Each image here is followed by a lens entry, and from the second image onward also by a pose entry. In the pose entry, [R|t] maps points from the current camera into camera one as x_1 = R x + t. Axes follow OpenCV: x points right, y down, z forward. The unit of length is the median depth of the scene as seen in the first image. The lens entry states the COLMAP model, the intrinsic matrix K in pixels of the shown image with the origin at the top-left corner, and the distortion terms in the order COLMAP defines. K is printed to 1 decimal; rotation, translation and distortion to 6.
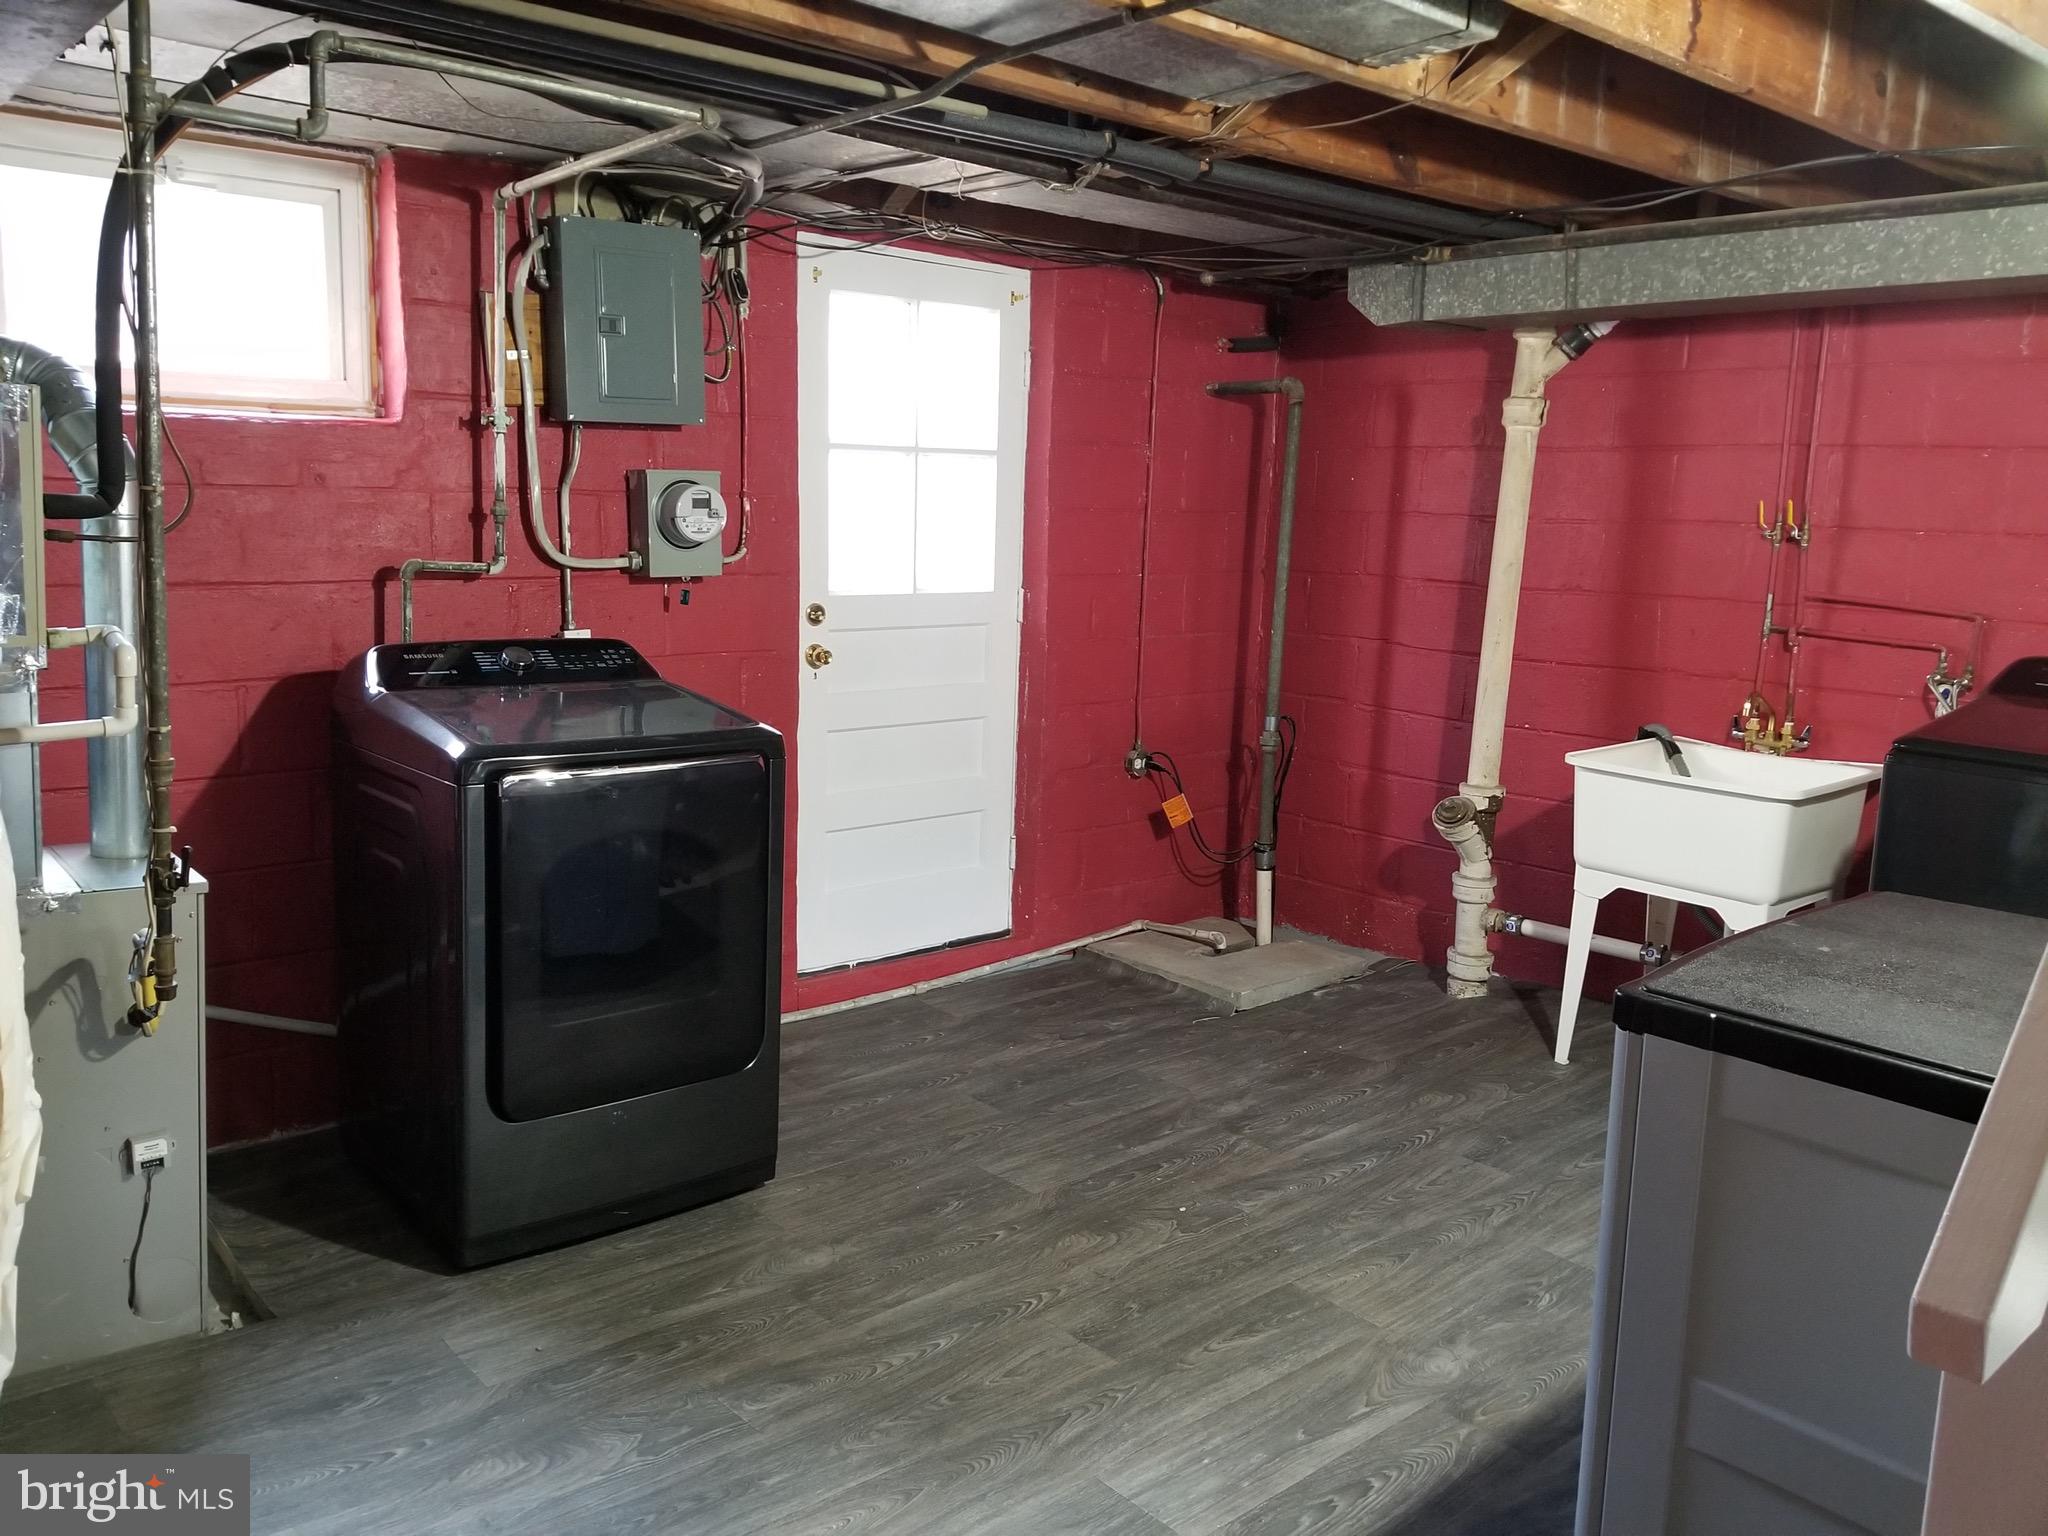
lens RADIAL K [[1614.4, 0, 988.9], [0, 1614.4, 754.5], [0, 0, 1]] dist [0.074751, -0.108077]
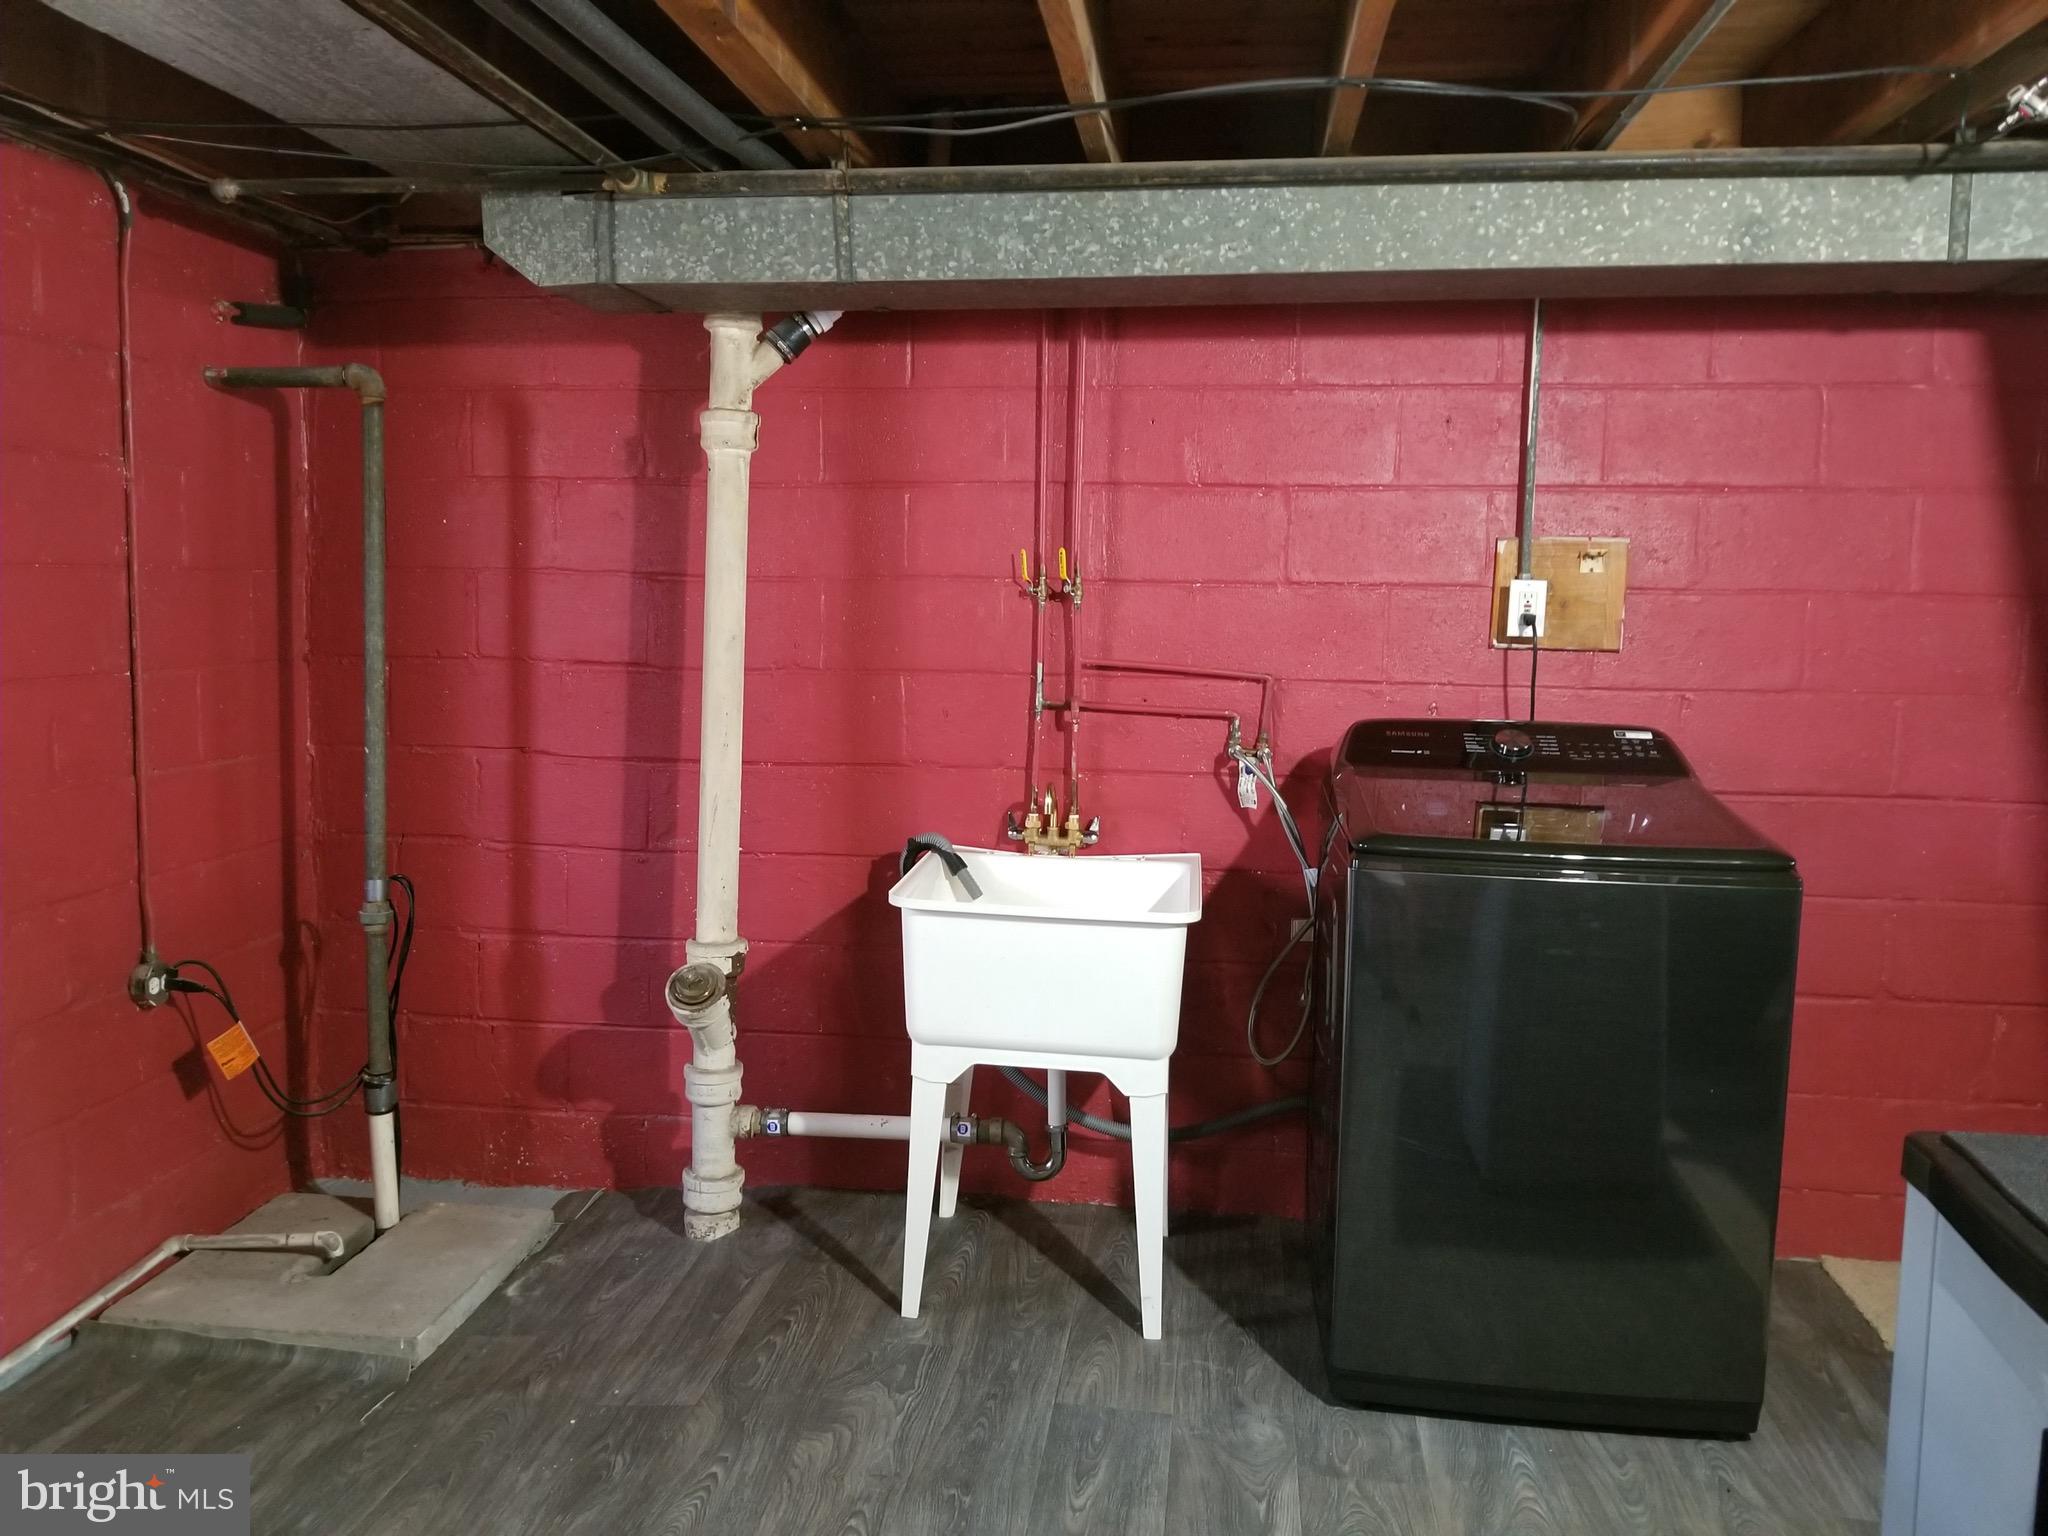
lens RADIAL K [[1614.4, 0, 988.9], [0, 1614.4, 754.5], [0, 0, 1]] dist [0.074751, -0.108077]
pose [[0.761836, -0.083772, 0.642331, -0.063325], [0.110631, 0.993860, -0.001596, -0.051453], [-0.638253, 0.072277, 0.766426, 0.380336]]
